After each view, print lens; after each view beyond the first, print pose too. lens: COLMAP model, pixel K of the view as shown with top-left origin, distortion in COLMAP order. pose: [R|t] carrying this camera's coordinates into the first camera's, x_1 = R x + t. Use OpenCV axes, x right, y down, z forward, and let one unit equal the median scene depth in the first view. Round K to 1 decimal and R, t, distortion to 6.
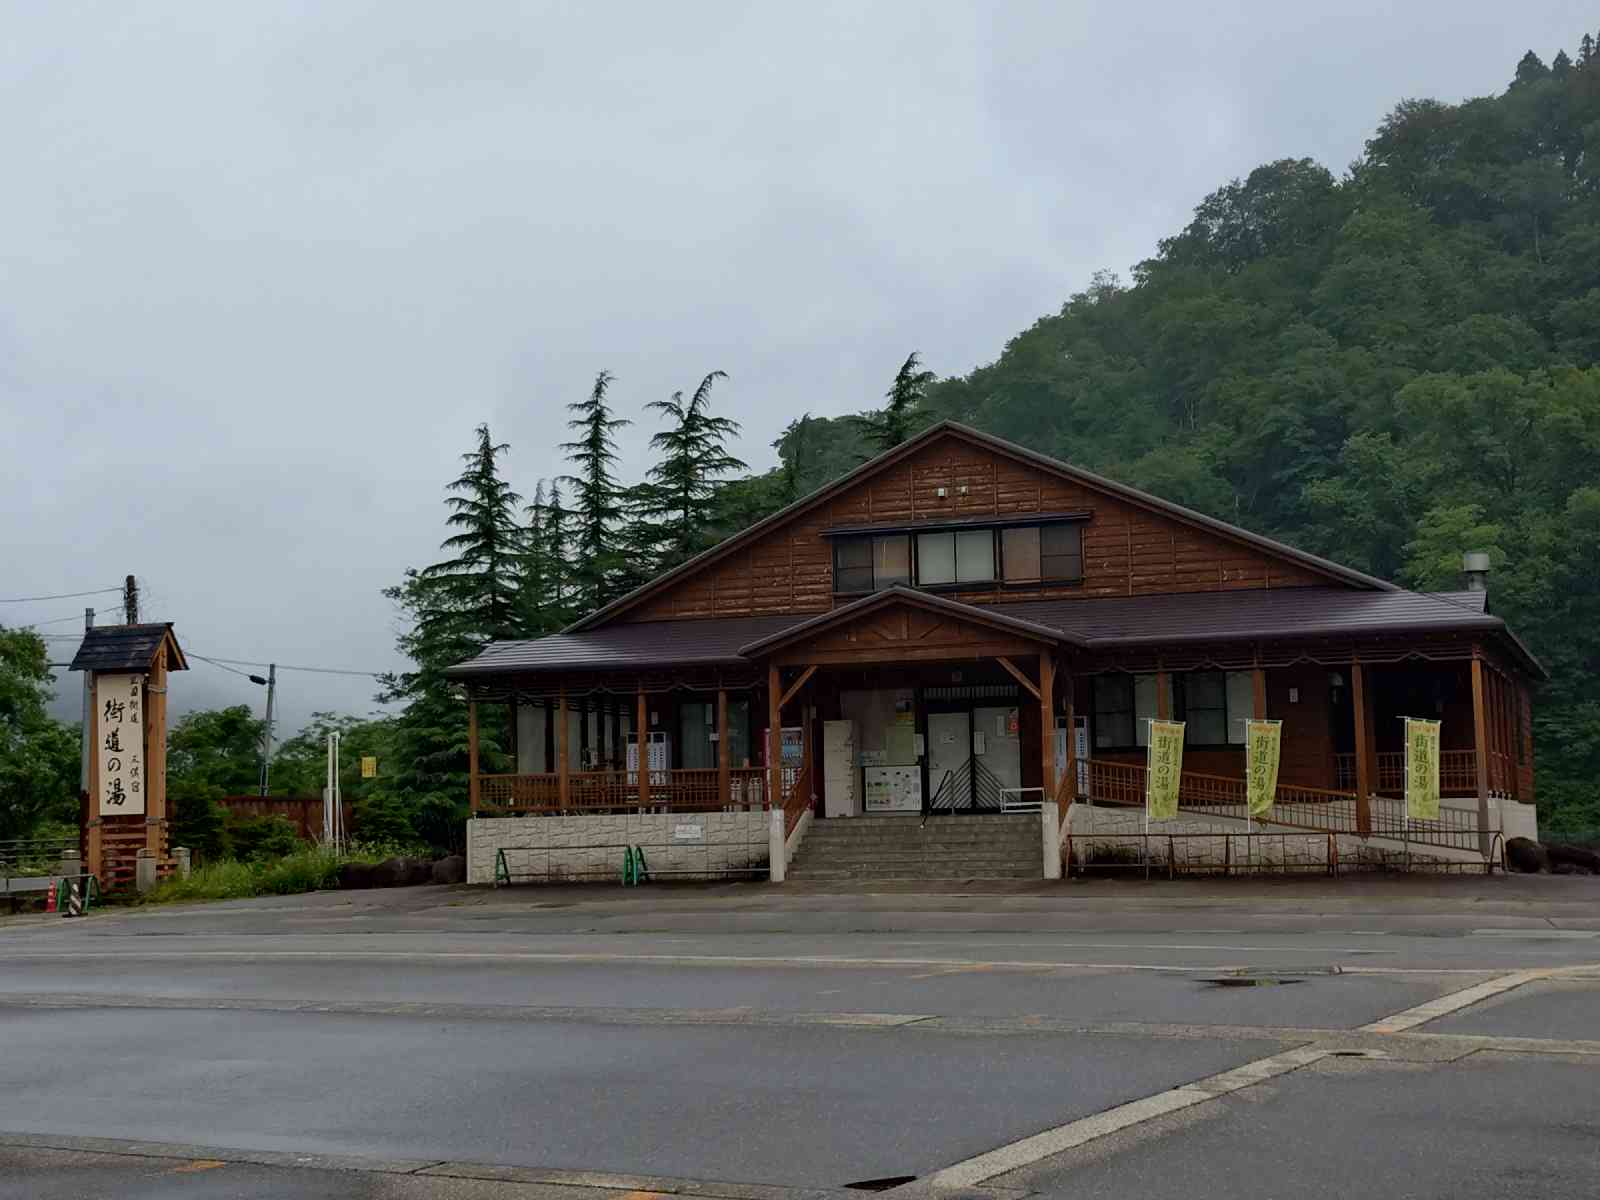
lens RADIAL K [[2029.4, 0, 800.0], [0, 2029.4, 600.0], [0, 0, 1]] dist [0.028951, 0.064020]
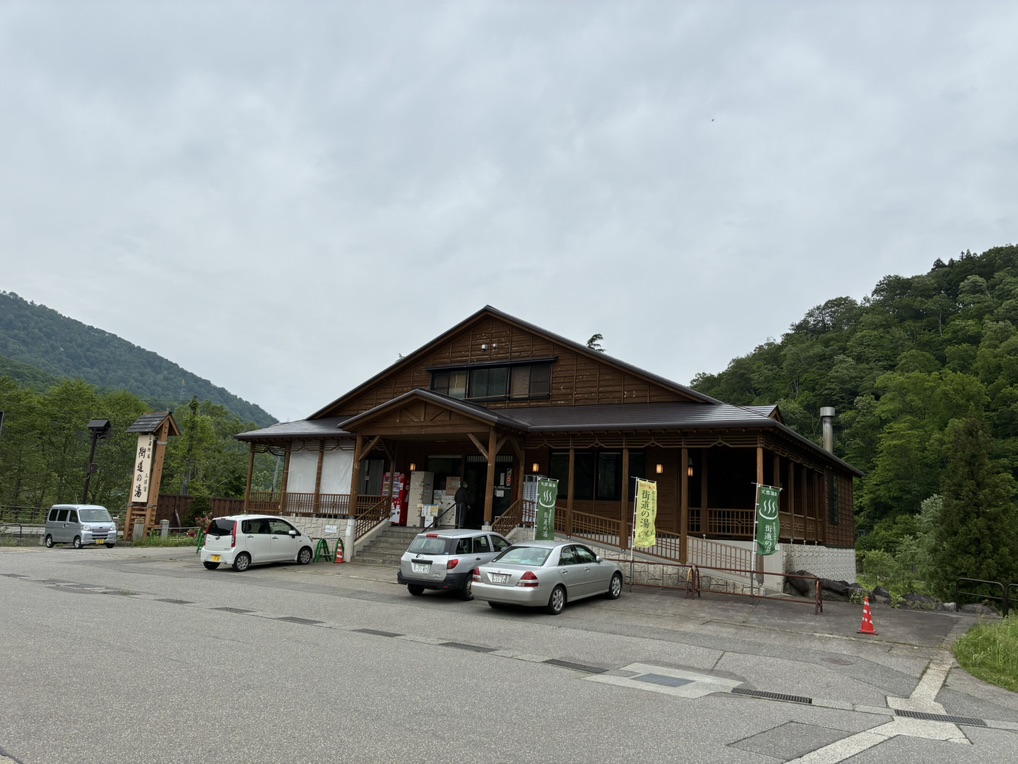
lens RADIAL K [[739.5, 0, 511.1], [0, 739.5, 355.1], [0, 0, 1]] dist [-0.003187, -0.005688]
pose [[0.983389, 0.030090, -0.178996, 0.213398], [-0.051855, 0.991637, -0.118184, 0.030660], [0.173943, 0.125503, 0.976726, 0.370520]]
